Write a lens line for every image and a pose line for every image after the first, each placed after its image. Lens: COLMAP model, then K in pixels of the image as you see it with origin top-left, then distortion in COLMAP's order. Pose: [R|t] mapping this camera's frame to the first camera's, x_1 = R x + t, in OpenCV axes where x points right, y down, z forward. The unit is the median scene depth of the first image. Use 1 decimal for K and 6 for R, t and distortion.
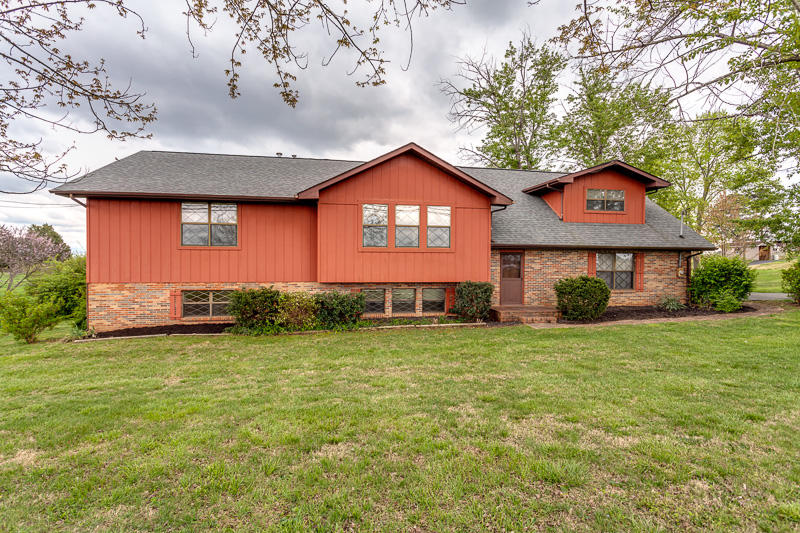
lens RADIAL K [[386.2, 0, 393.5], [0, 386.2, 265.8], [0, 0, 1]] dist [-0.000048, 0.002981]
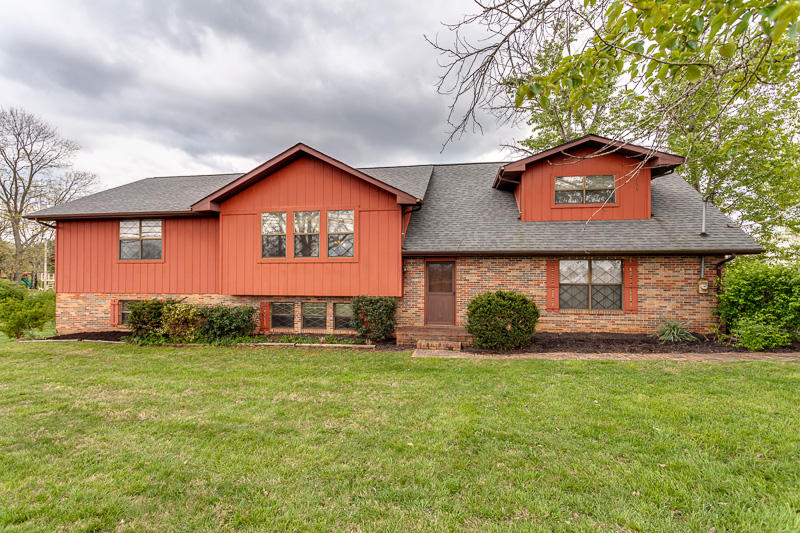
lens RADIAL K [[386.2, 0, 400.7], [0, 386.2, 267.2], [0, 0, 1]] dist [-0.000048, 0.002981]
pose [[0.944210, -0.010042, -0.329192, 0.527571], [0.000627, 0.999588, -0.028695, 0.001927], [0.329344, 0.026888, 0.943827, 0.205514]]
